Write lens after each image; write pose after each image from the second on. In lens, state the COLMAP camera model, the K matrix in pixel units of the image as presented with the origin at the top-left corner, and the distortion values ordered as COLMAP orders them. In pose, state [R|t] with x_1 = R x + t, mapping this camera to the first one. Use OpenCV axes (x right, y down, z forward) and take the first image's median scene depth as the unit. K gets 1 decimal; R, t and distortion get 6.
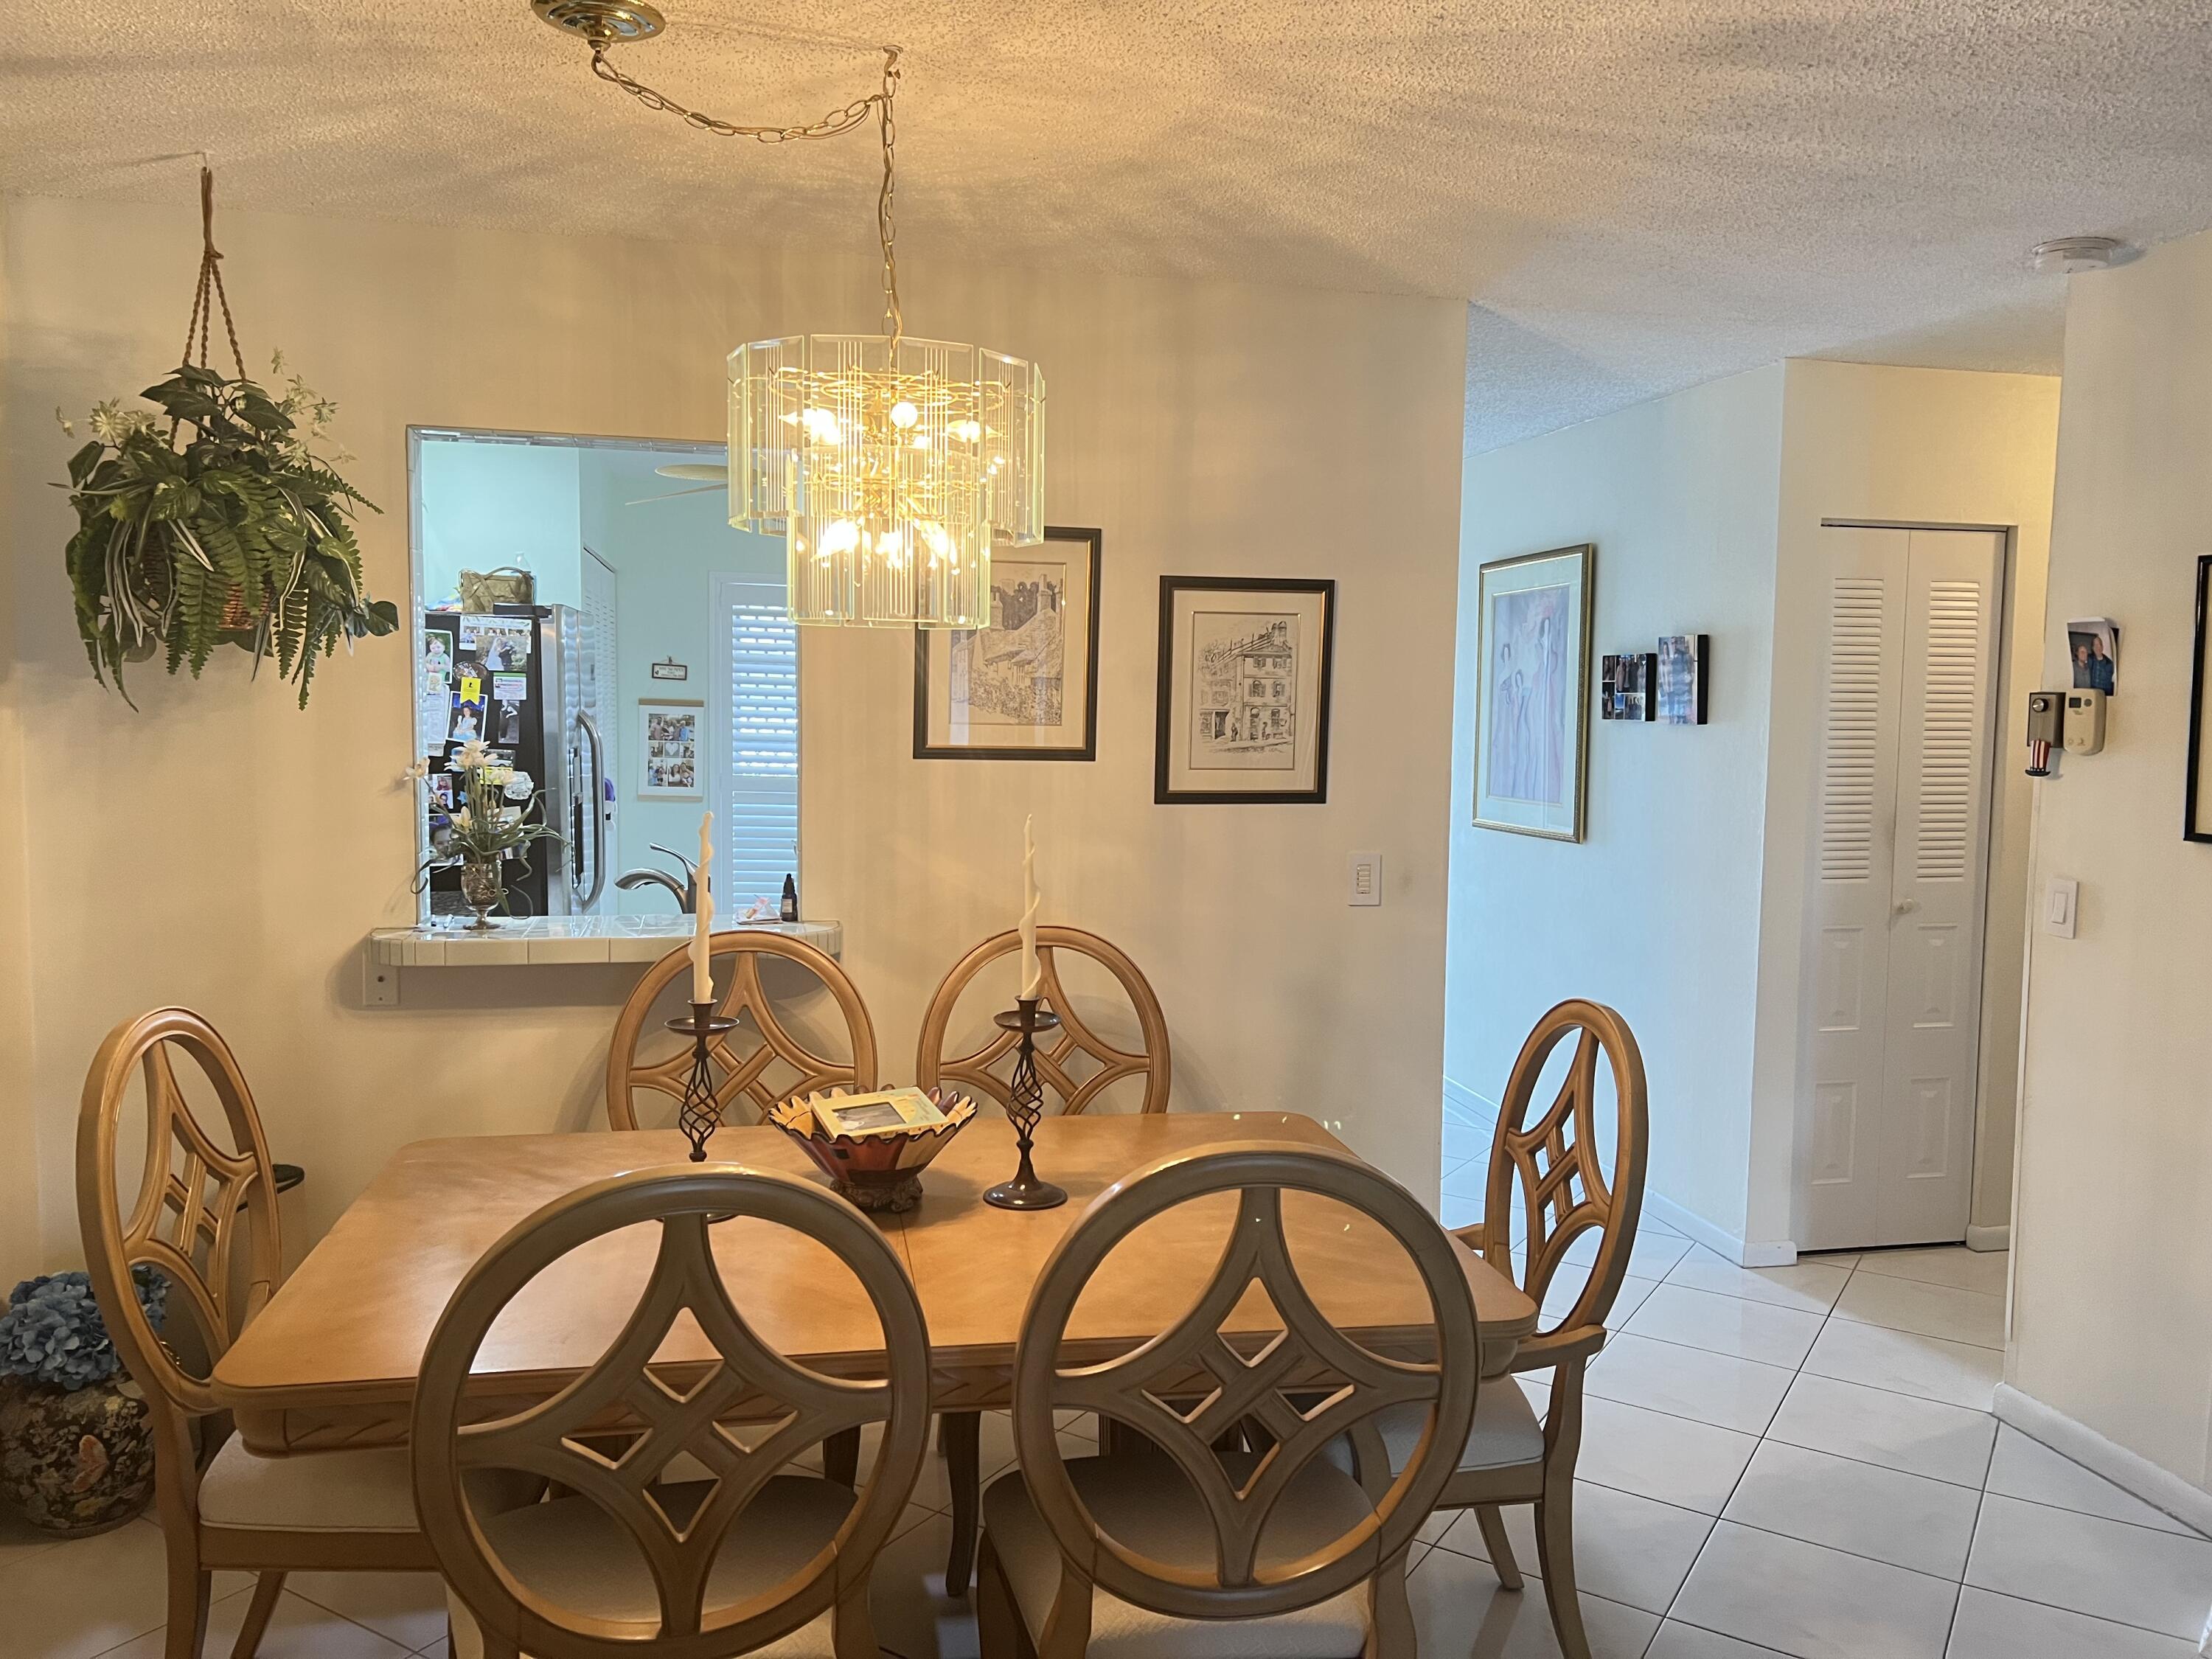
lens RADIAL K [[1654.4, 0, 1107.5], [0, 1654.4, 810.4], [0, 0, 1]] dist [0.058281, -0.069443]
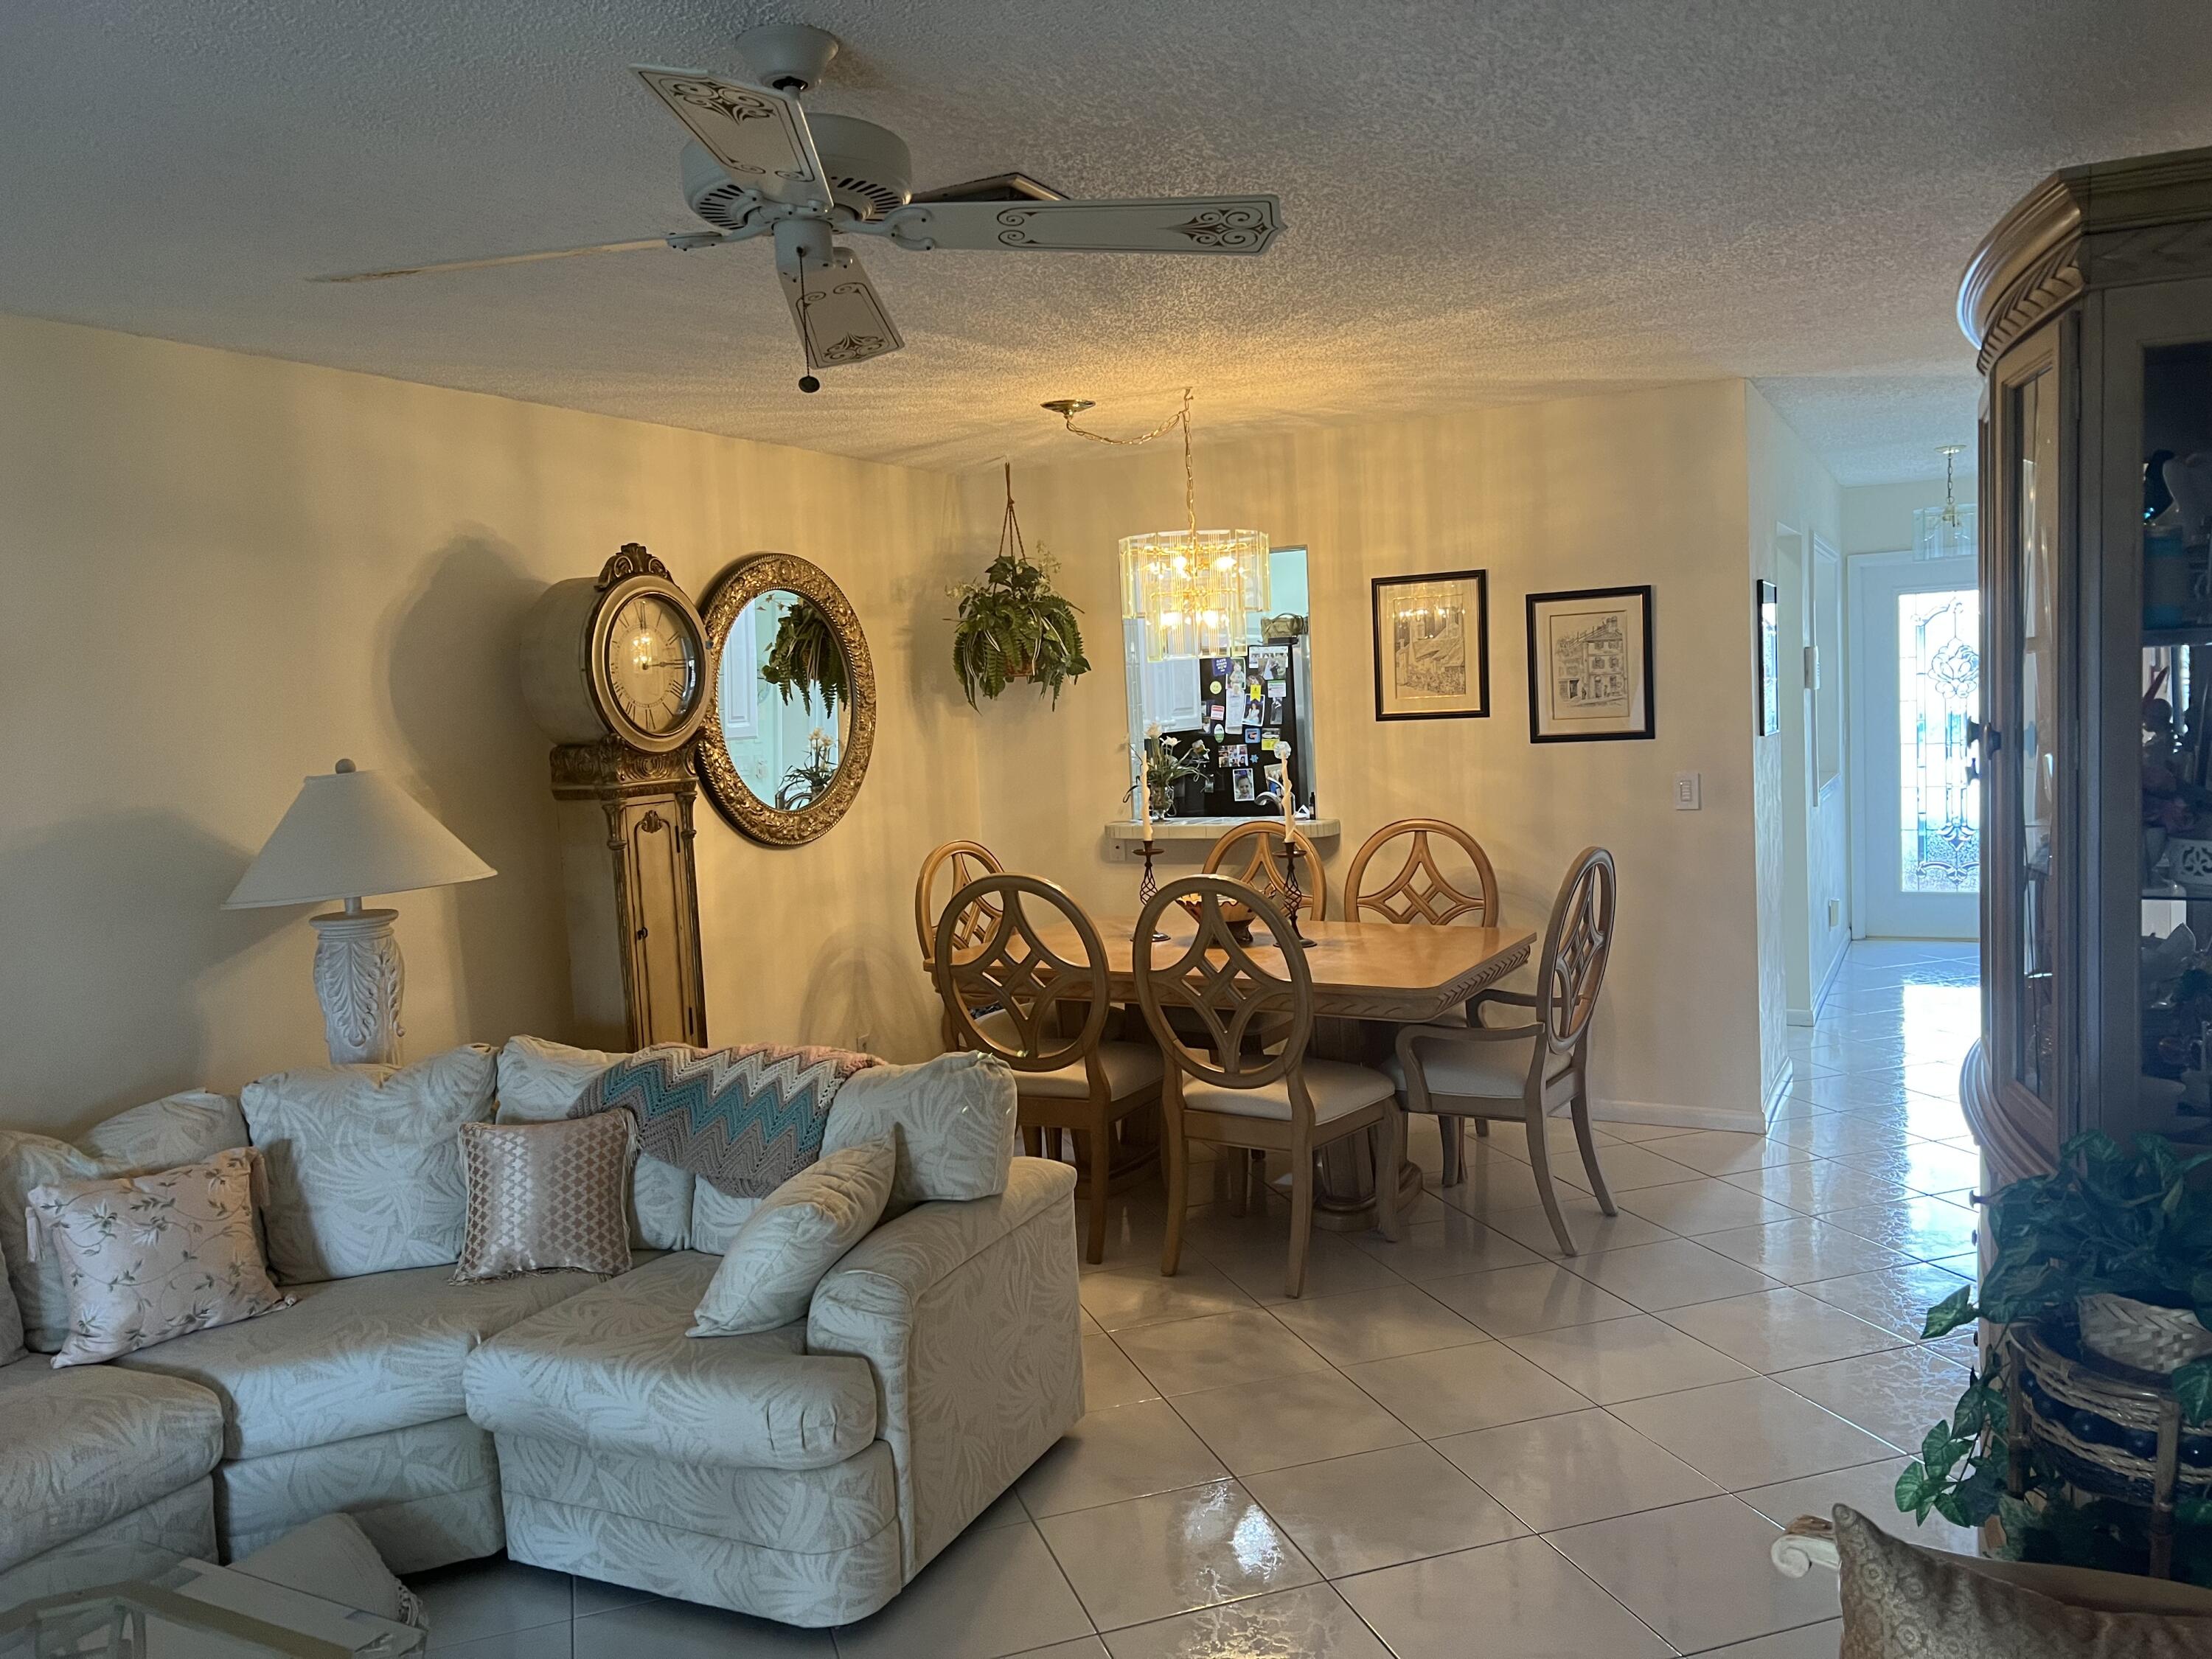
lens RADIAL K [[1654.4, 0, 1100.4], [0, 1654.4, 835.8], [0, 0, 1]] dist [0.058281, -0.069443]
pose [[0.759529, -0.000537, -0.650473, 0.720201], [0.015572, 0.999728, 0.017358, 0.048153], [0.650287, -0.023313, 0.759331, -0.424958]]
